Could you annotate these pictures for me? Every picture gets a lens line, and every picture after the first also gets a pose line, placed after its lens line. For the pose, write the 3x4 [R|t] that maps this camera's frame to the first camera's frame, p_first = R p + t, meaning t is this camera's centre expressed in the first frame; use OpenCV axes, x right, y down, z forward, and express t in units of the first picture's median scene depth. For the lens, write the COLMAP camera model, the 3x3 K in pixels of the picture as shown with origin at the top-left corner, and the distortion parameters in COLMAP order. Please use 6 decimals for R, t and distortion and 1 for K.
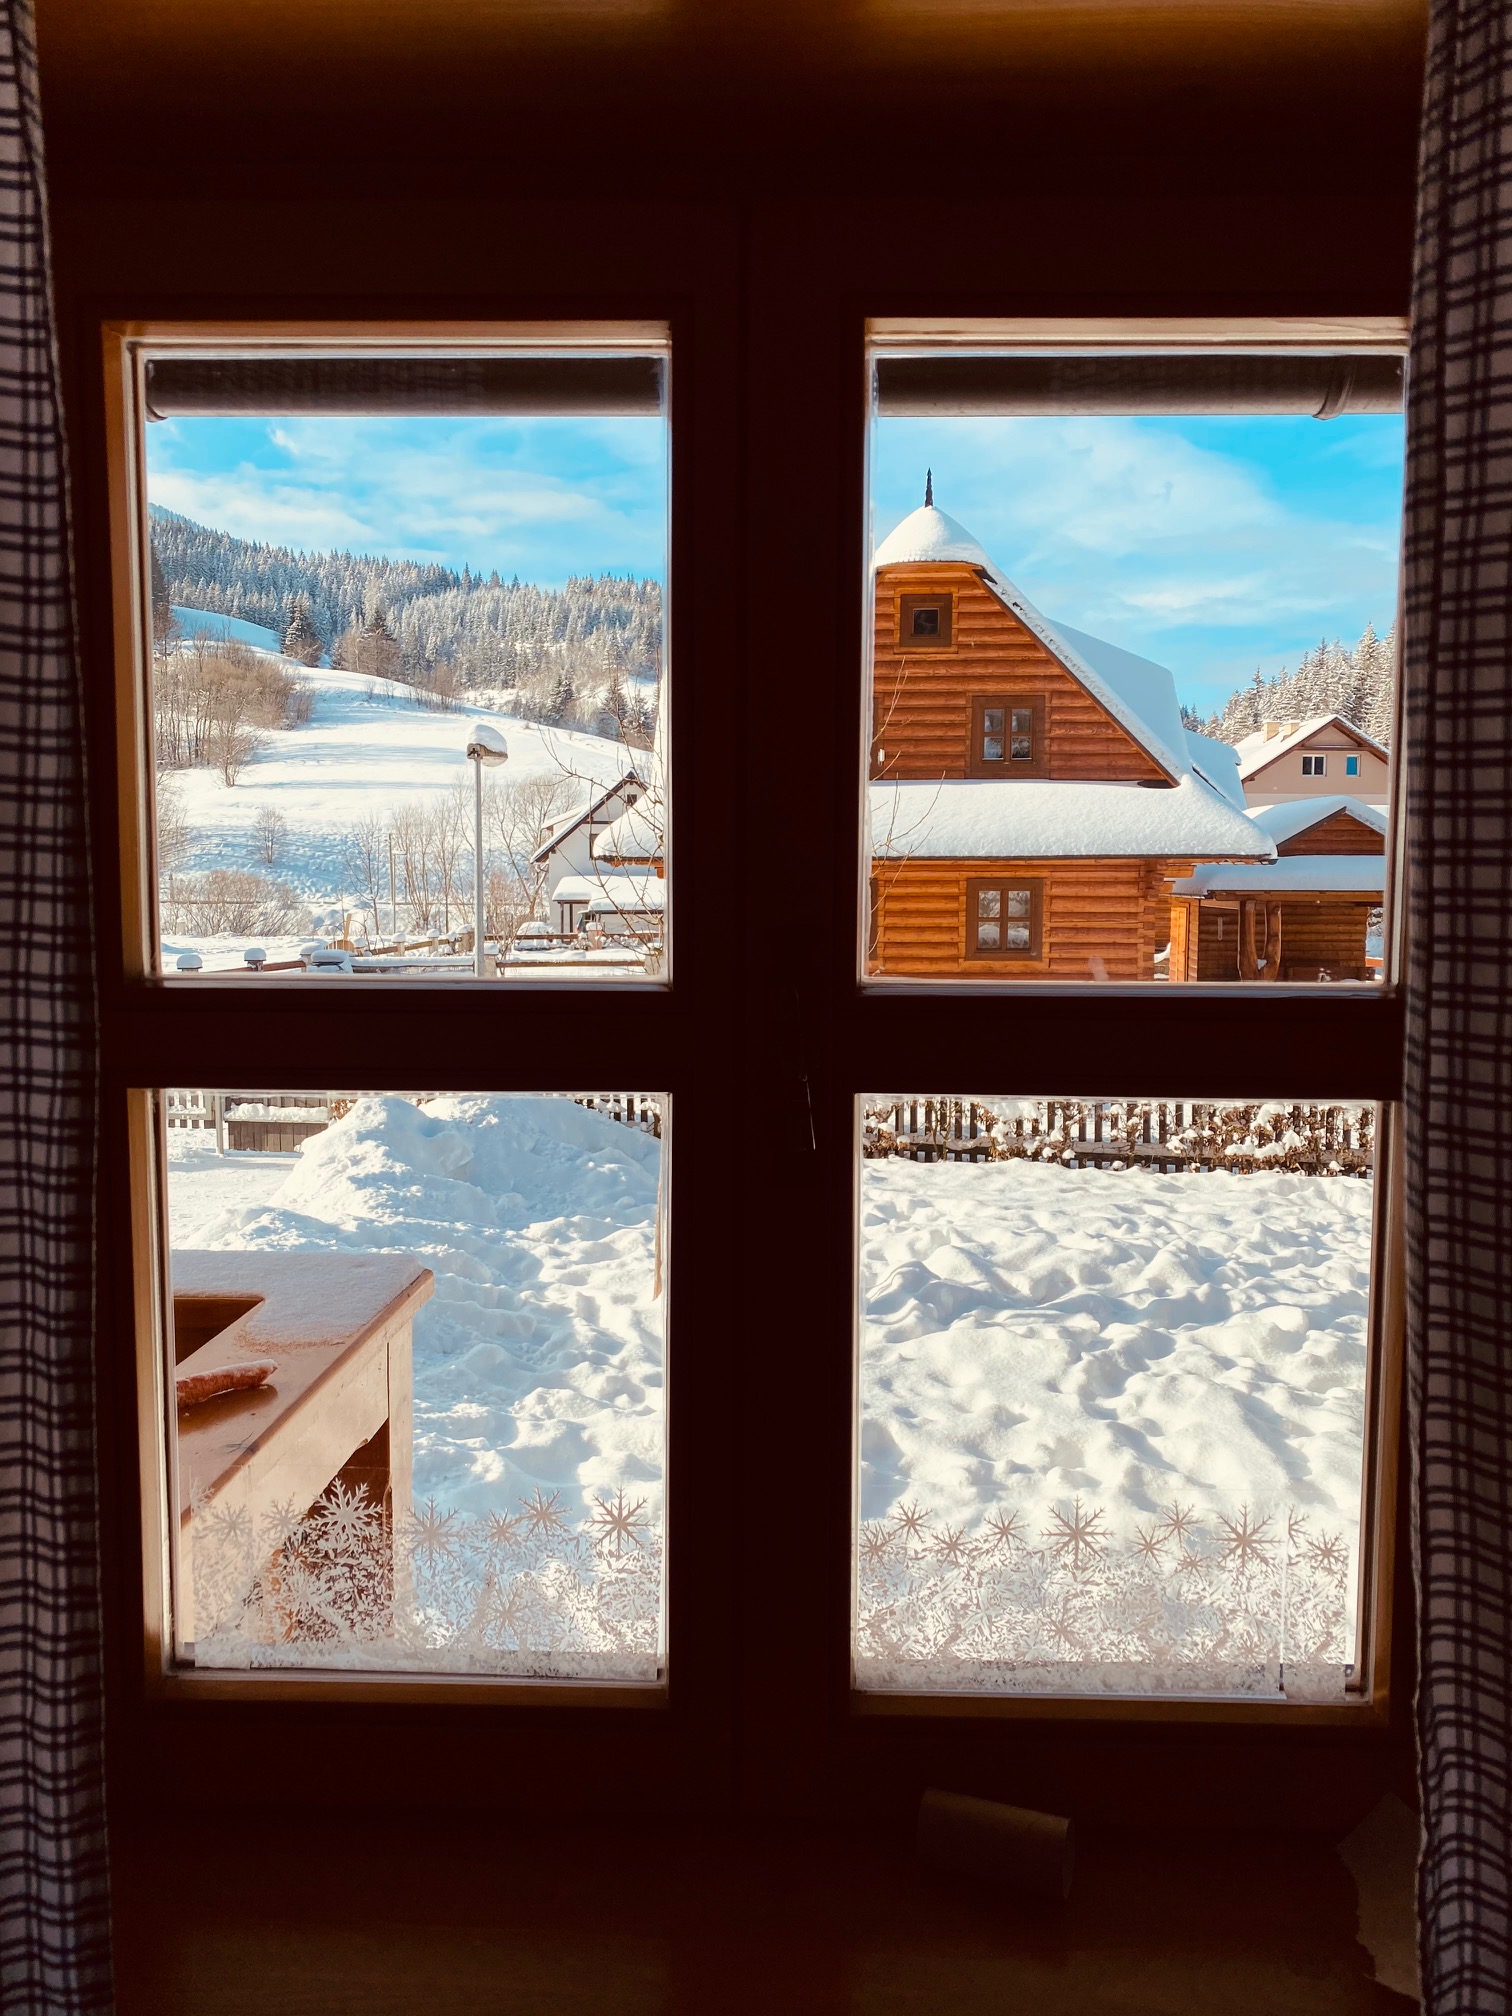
lens RADIAL K [[1500.3, 0, 753.7], [0, 1500.3, 1011.4], [0, 0, 1]] dist [0.003254, -0.002143]
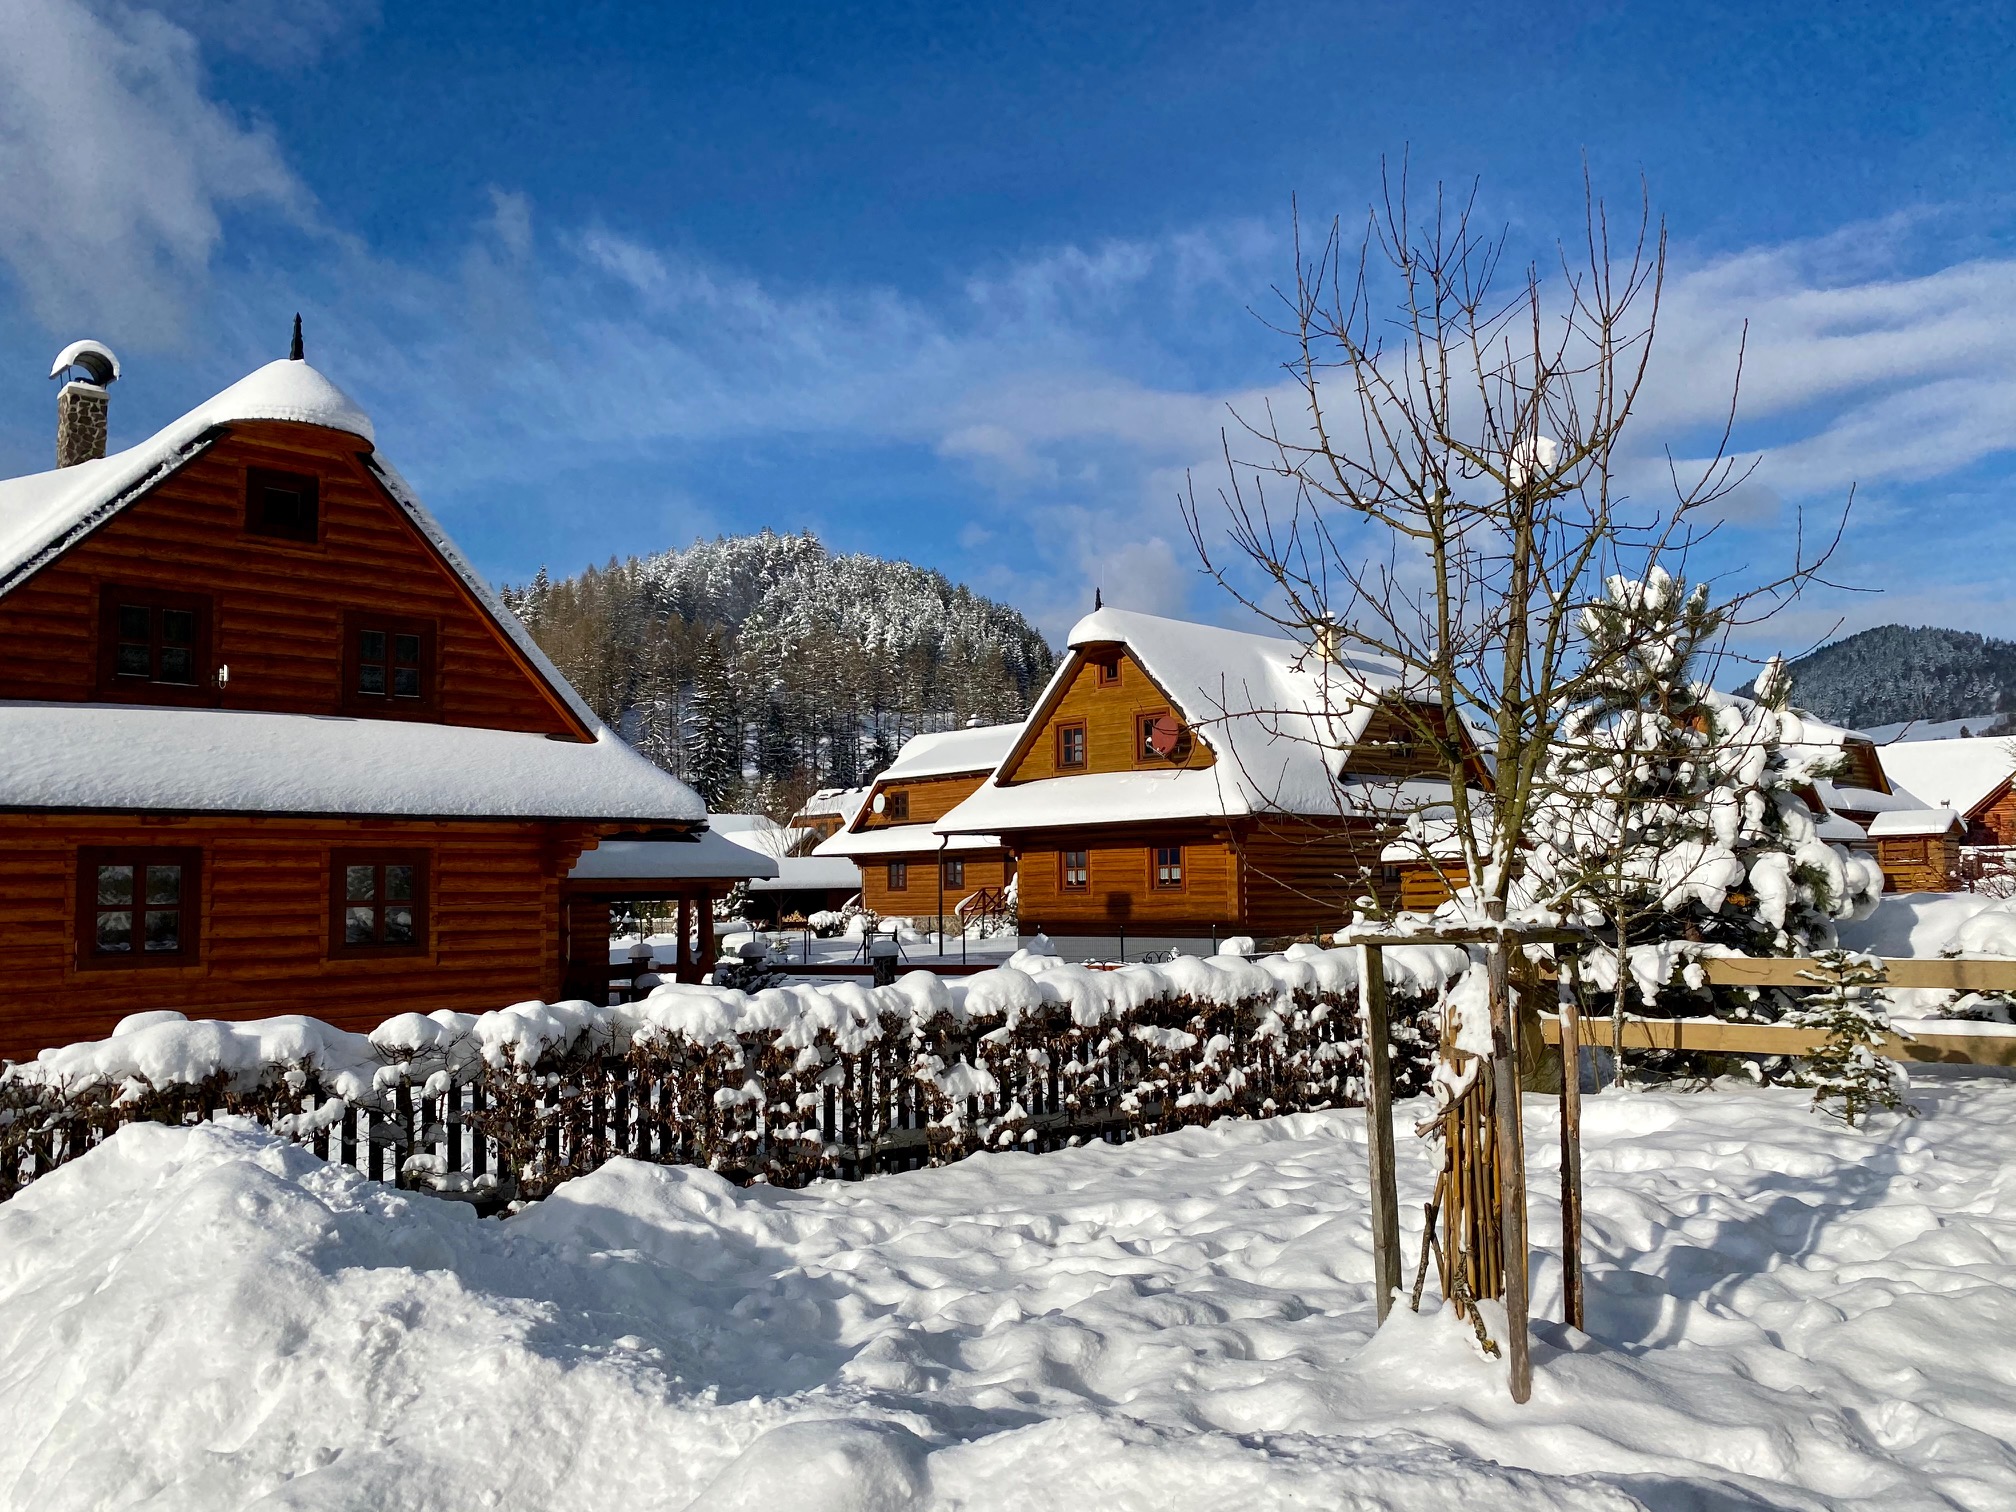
lens RADIAL K [[1500.3, 0, 1009.5], [0, 1500.3, 750.1], [0, 0, 1]] dist [0.003254, -0.002143]
pose [[0.668103, 0.057875, 0.741815, -0.195190], [0.092800, 0.982705, -0.160247, 0.014238], [-0.738260, 0.175901, 0.651177, 0.268835]]
